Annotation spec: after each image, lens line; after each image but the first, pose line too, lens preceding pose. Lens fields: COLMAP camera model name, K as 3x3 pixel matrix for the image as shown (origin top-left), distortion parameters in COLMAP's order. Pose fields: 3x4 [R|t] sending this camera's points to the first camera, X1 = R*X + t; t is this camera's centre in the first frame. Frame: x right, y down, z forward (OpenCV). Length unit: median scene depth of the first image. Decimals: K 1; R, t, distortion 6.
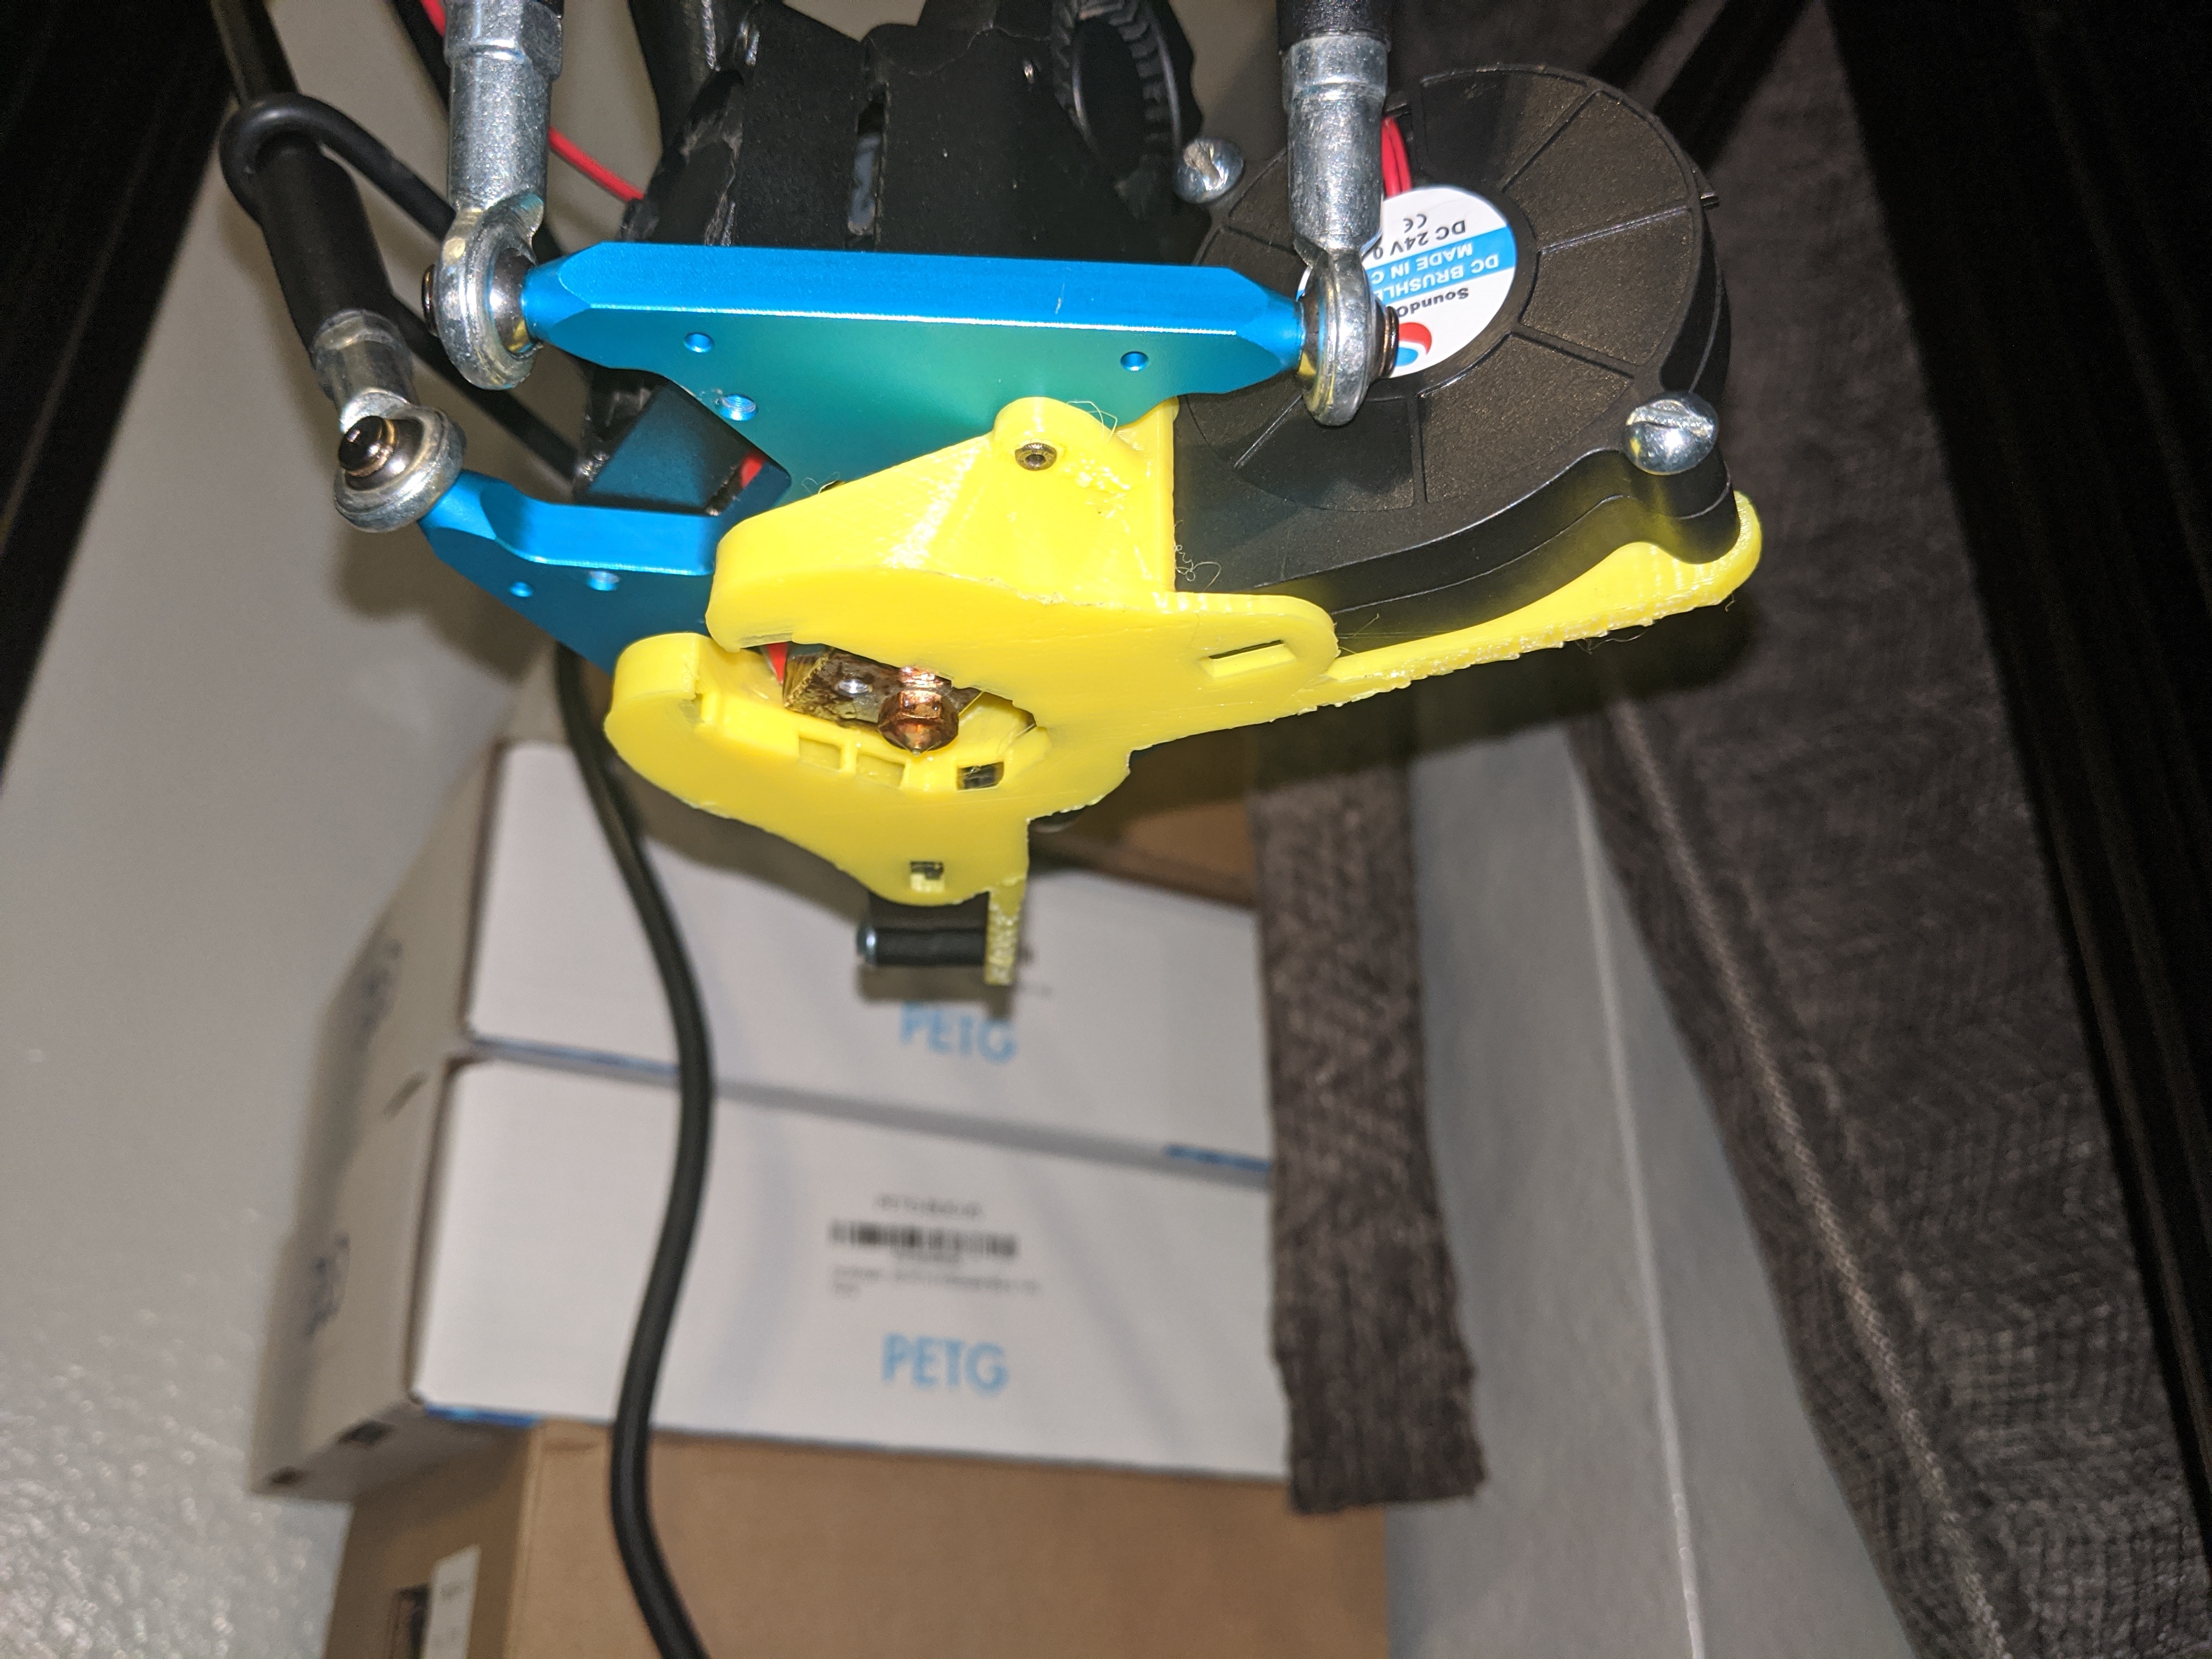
lens RADIAL K [[1721.8, 0, 1106.0], [0, 1721.8, 829.5], [0, 0, 1]] dist [0.019814, -0.078510]
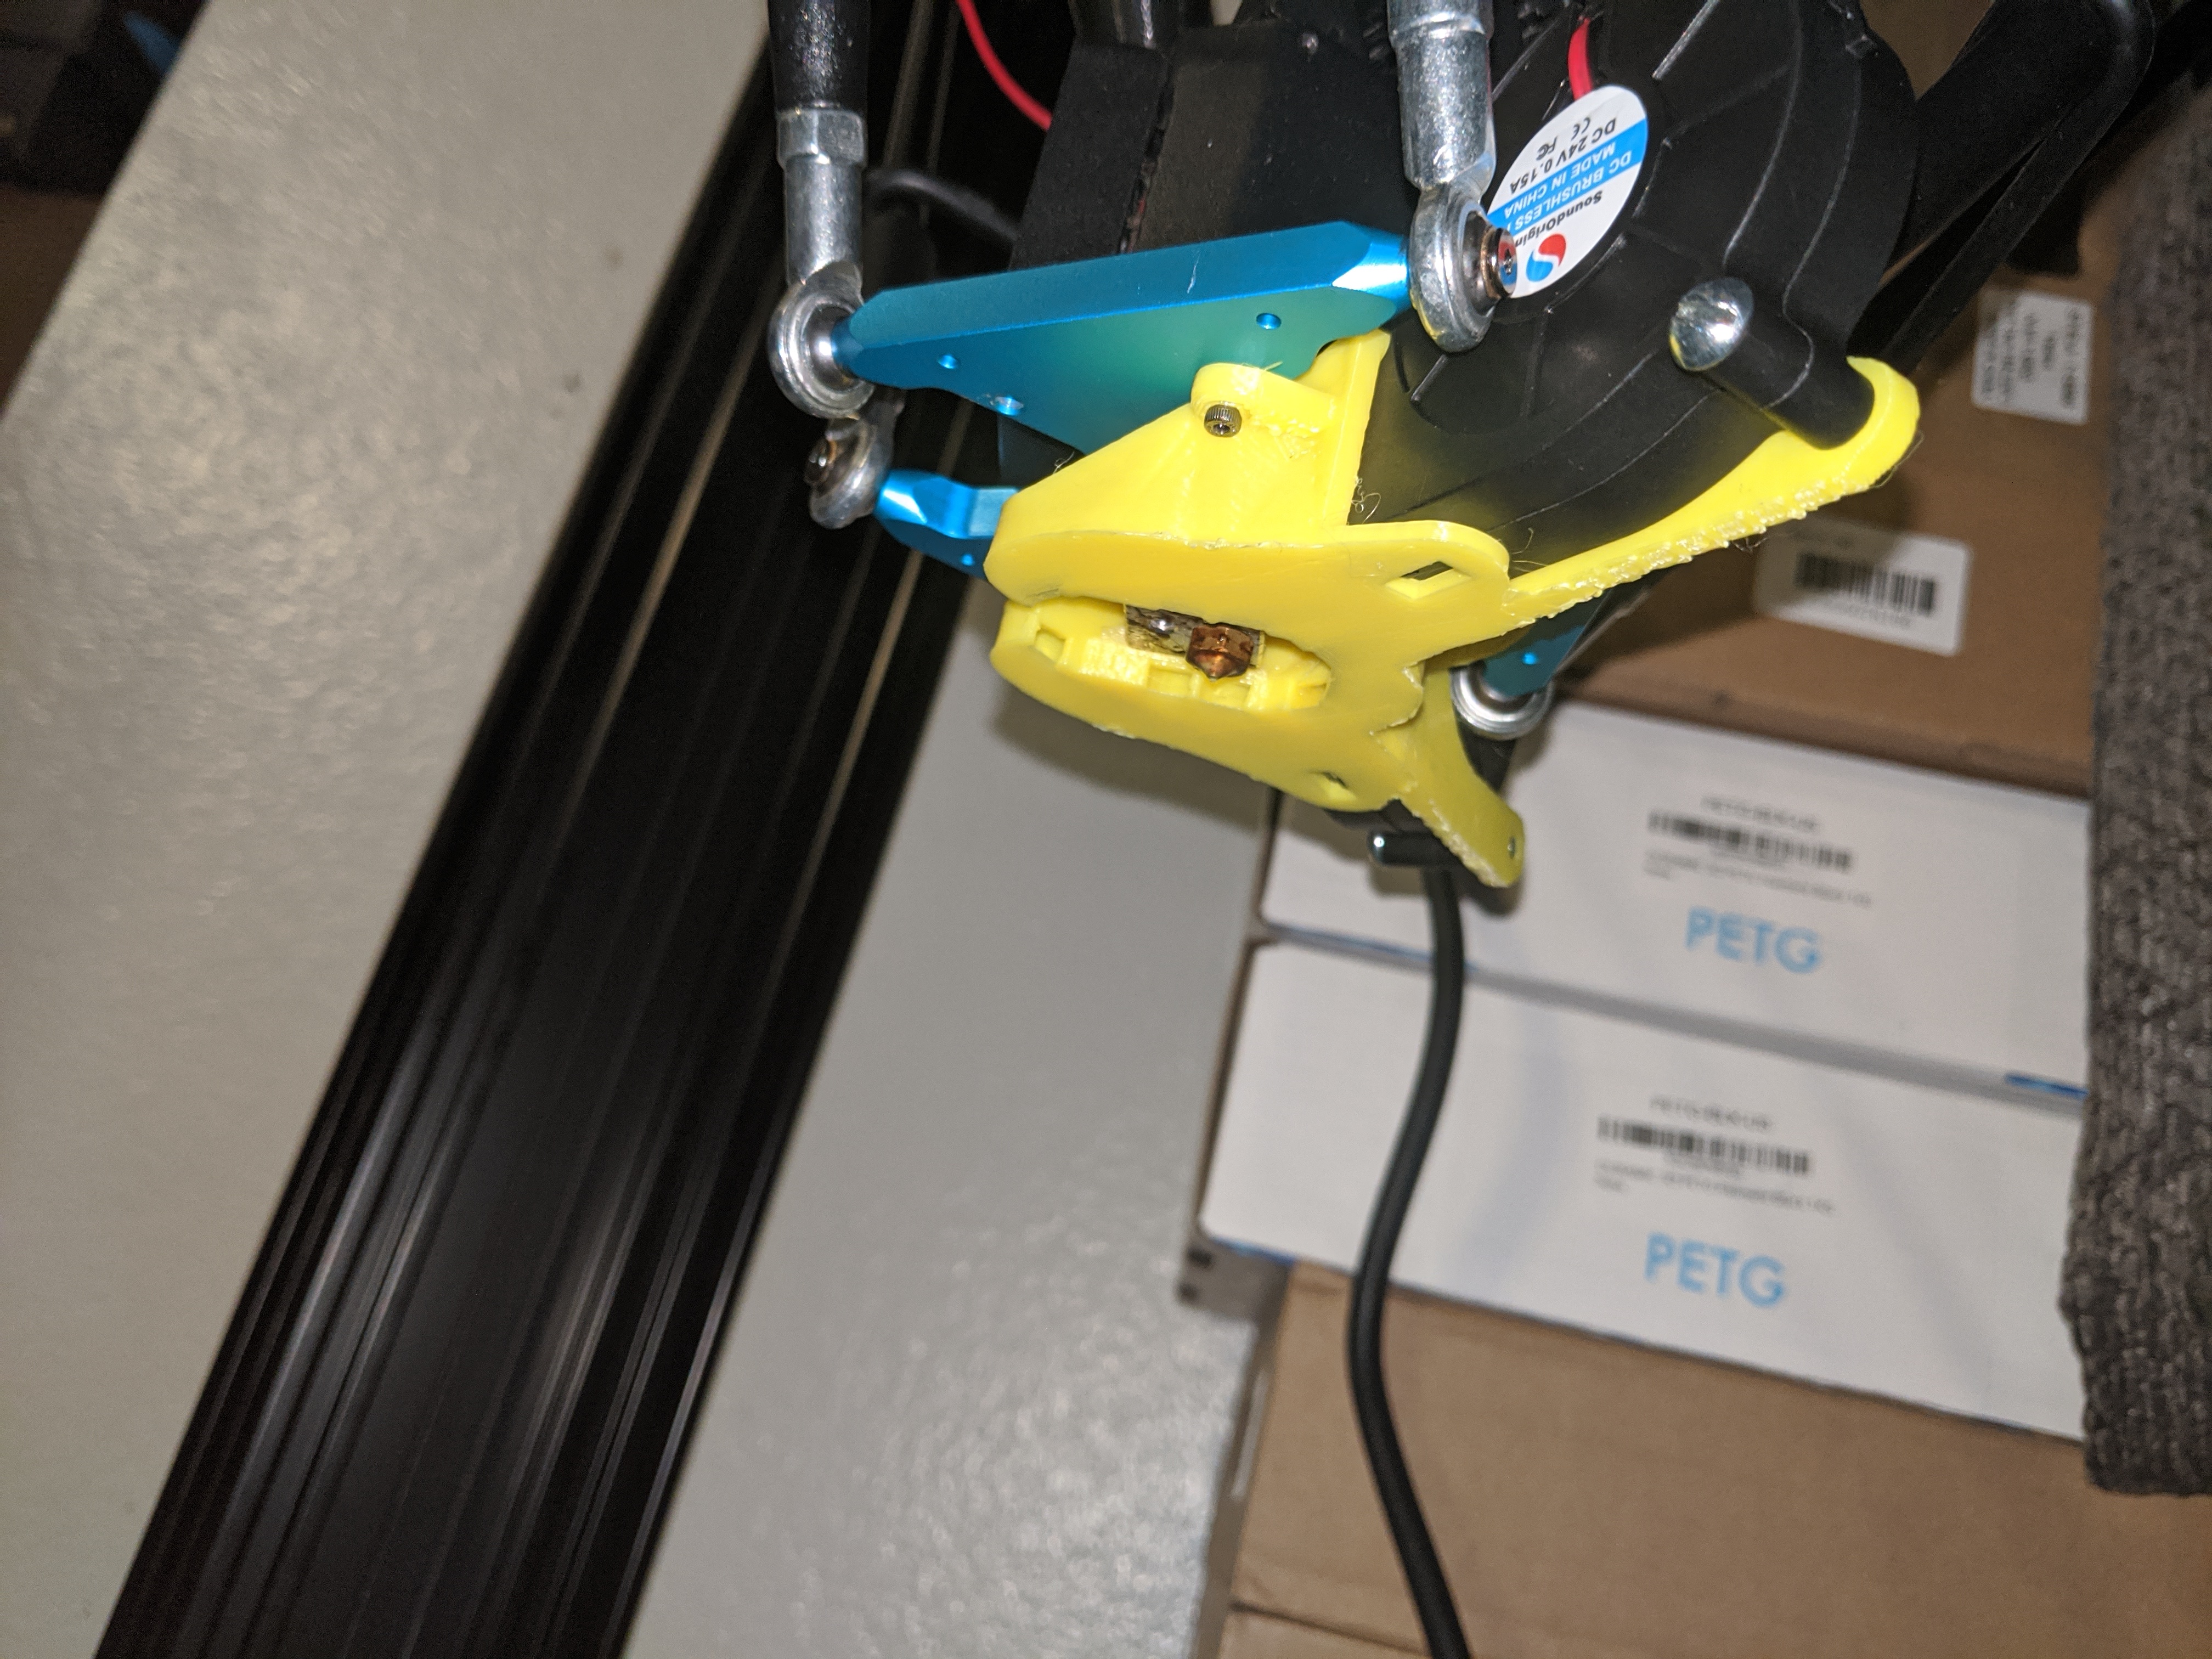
lens RADIAL K [[1721.8, 0, 1106.0], [0, 1721.8, 829.5], [0, 0, 1]] dist [0.019814, -0.078510]
pose [[0.840851, 0.008846, -0.541195, 0.172985], [0.023208, 0.998358, 0.052378, -0.002275], [0.540769, -0.056602, 0.839264, -0.001648]]
